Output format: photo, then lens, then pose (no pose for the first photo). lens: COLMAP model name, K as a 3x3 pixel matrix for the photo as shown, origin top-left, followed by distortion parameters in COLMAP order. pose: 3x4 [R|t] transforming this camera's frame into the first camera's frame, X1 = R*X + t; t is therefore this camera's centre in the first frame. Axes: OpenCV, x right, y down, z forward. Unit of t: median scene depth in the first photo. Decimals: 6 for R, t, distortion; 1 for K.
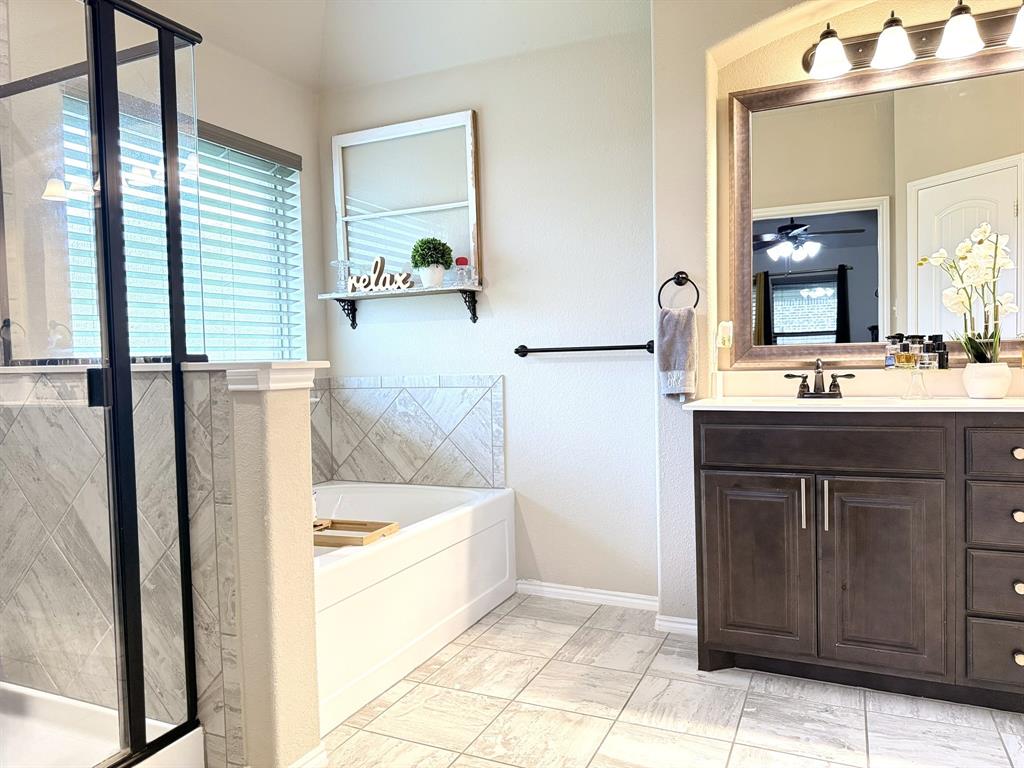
lens RADIAL K [[728.3, 0, 499.3], [0, 728.3, 399.3], [0, 0, 1]] dist [0.061118, -0.074848]
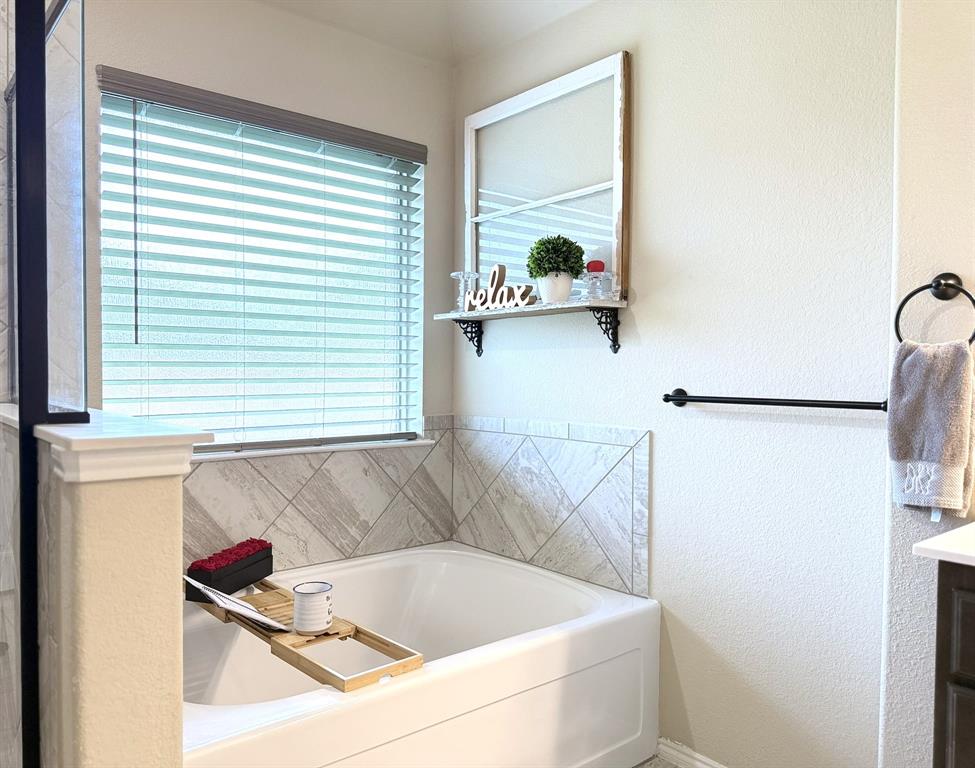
lens RADIAL K [[718.6, 0, 455.1], [0, 718.6, 393.6], [0, 0, 1]] dist [0.043598, -0.052932]
pose [[0.896553, 0.043657, -0.440779, 0.136431], [-0.050403, 0.998722, -0.003602, -0.056305], [0.440059, 0.025446, 0.897608, 0.313005]]
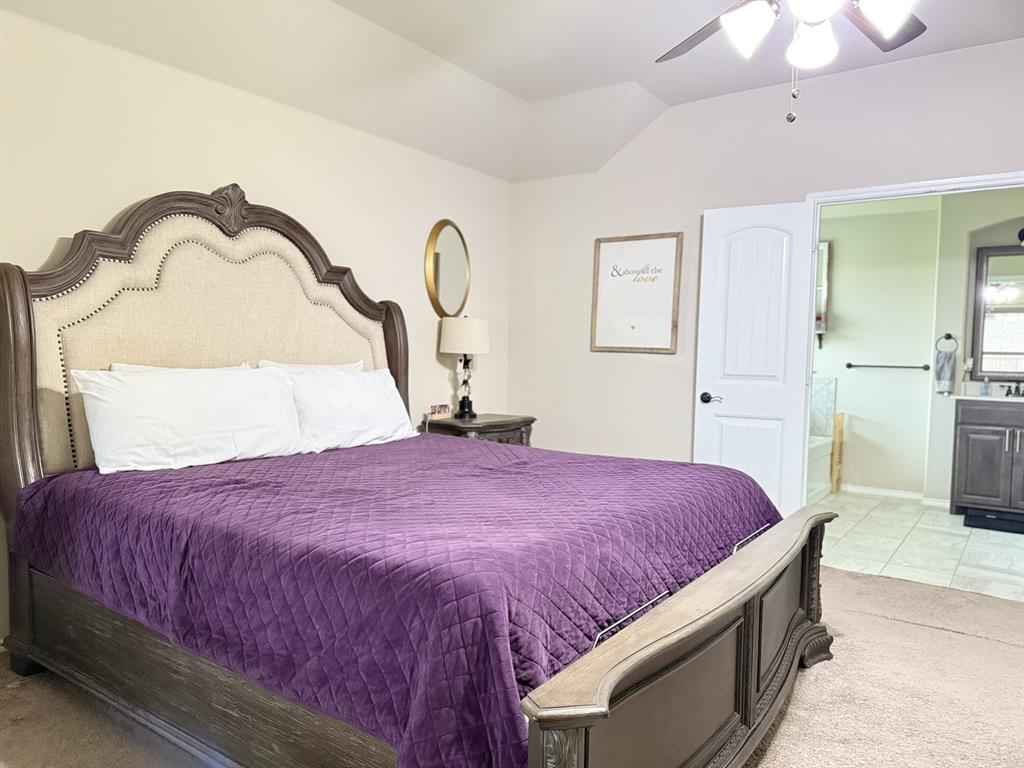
lens RADIAL K [[728.3, 0, 503.4], [0, 728.3, 398.7], [0, 0, 1]] dist [0.061118, -0.074848]
pose [[0.981469, 0.055689, -0.183348, -0.500960], [-0.053981, 0.998440, 0.014297, 0.042381], [0.183858, -0.004135, 0.982944, -1.086553]]
